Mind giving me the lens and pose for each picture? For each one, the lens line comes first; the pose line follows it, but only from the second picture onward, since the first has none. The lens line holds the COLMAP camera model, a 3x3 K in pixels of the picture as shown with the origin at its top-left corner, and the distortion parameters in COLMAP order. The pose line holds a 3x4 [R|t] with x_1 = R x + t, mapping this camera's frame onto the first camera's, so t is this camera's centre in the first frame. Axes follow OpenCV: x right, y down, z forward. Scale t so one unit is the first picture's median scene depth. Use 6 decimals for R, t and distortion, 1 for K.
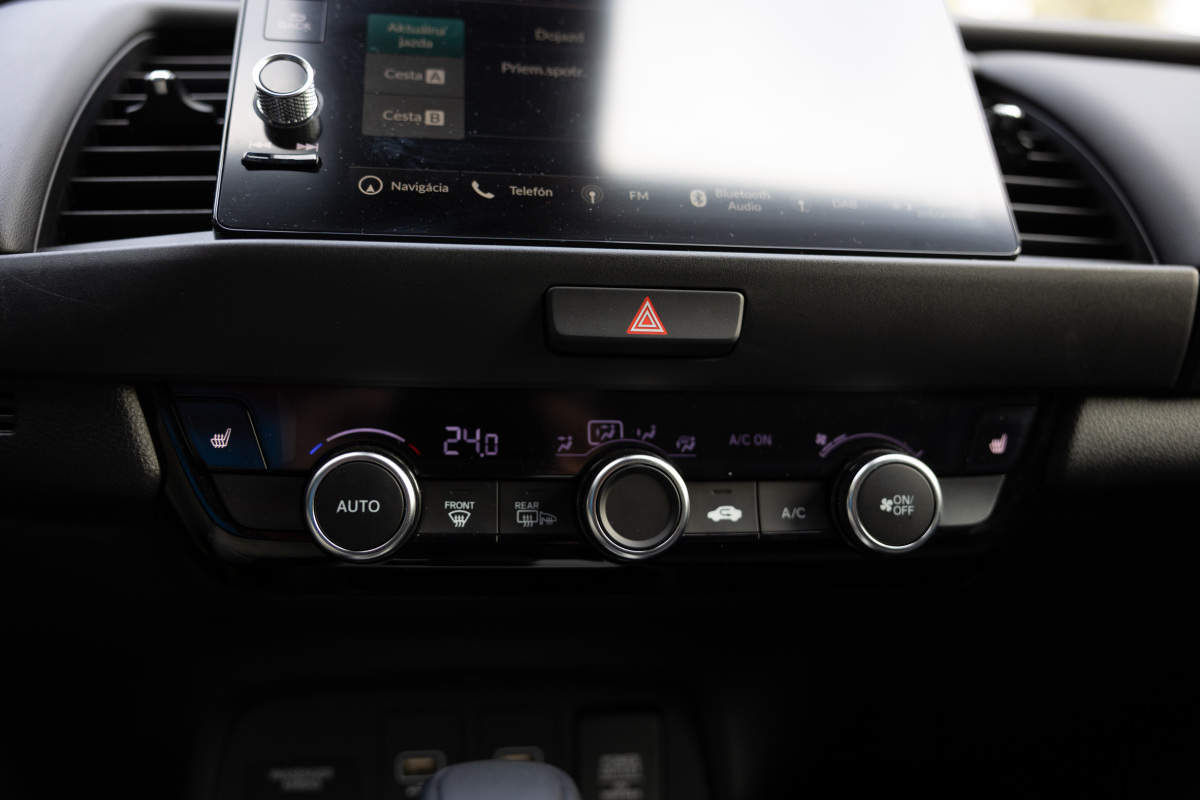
lens RADIAL K [[1099.1, 0, 602.8], [0, 1099.1, 400.8], [0, 0, 1]] dist [-0.025030, 0.000000]
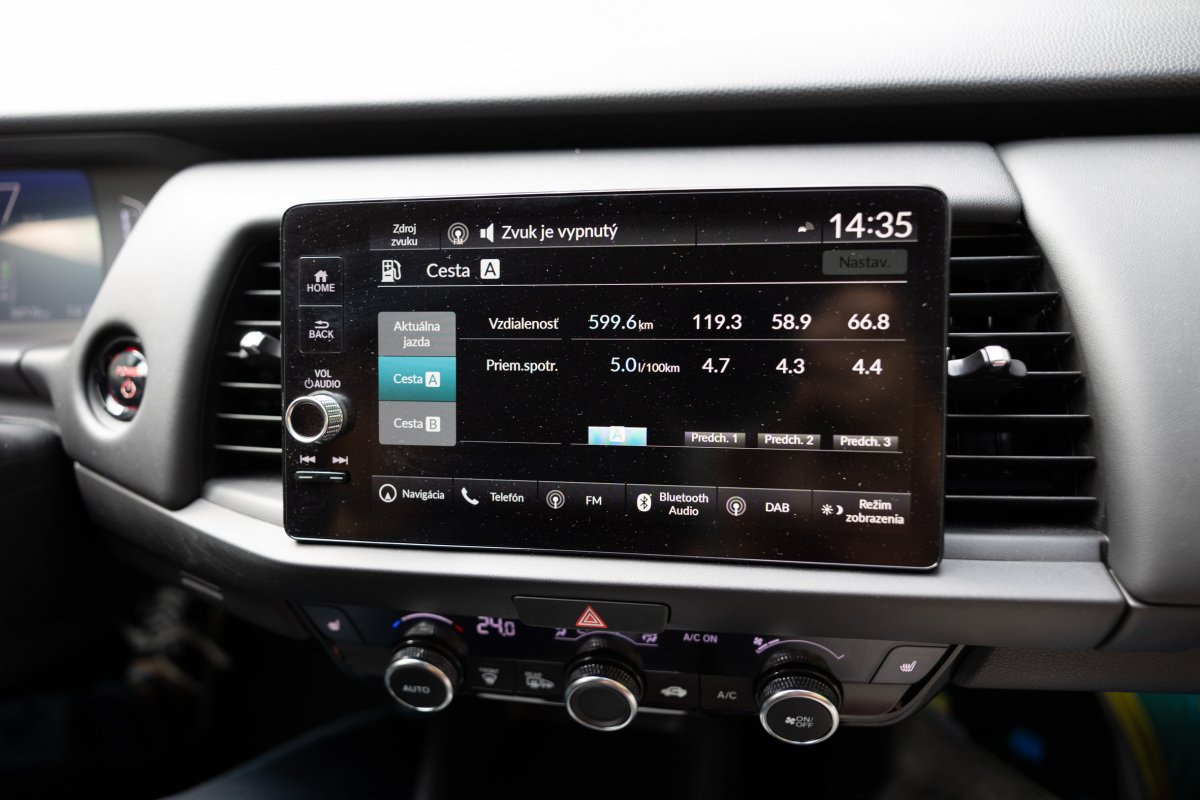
lens RADIAL K [[795.0, 0, 600.4], [0, 795.0, 398.5], [0, 0, 1]] dist [-0.004117, -0.000208]
pose [[0.948796, 0.085718, -0.304037, 0.295285], [0.083055, 0.860923, 0.501910, -0.719844], [0.304775, -0.501462, 0.809721, 0.353881]]
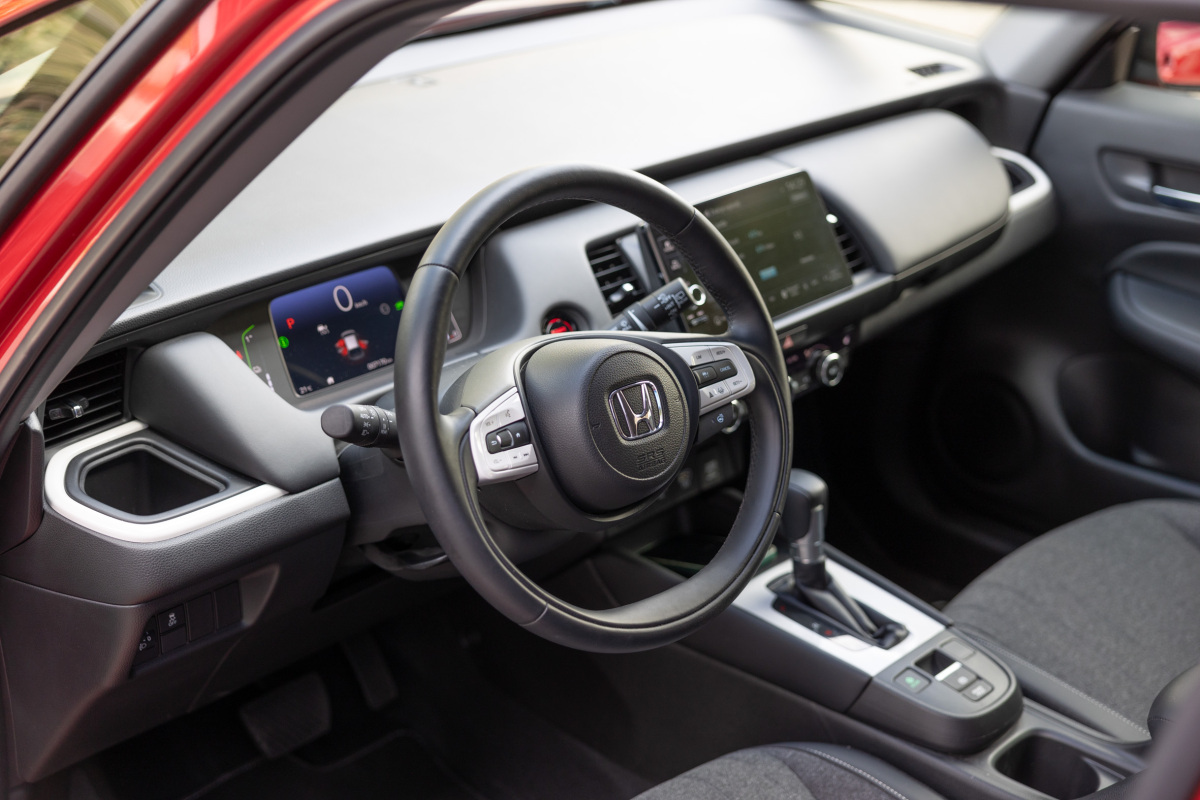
lens RADIAL K [[1740.8, 0, 598.1], [0, 1740.8, 399.6], [0, 0, 1]] dist [-0.068397, 0.000000]
pose [[0.800177, -0.259512, 0.540713, -3.133575], [0.051718, 0.928040, 0.368872, -1.784304], [-0.597530, -0.267198, 0.756018, -2.544442]]
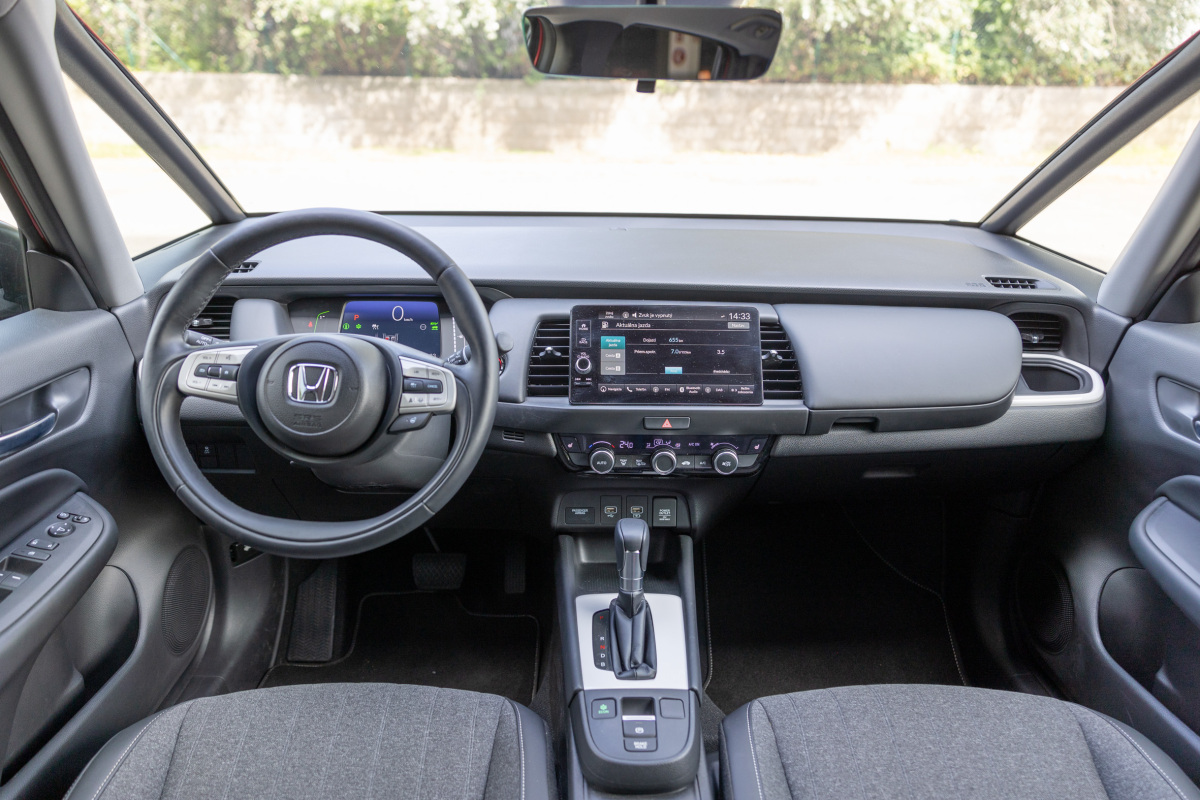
lens RADIAL K [[795.0, 0, 598.9], [0, 795.0, 395.4], [0, 0, 1]] dist [-0.004117, -0.000208]
pose [[0.991016, 0.037050, -0.128507, 0.163368], [-0.002764, 0.966331, 0.257286, -0.935394], [0.133713, -0.254620, 0.957752, -1.906526]]
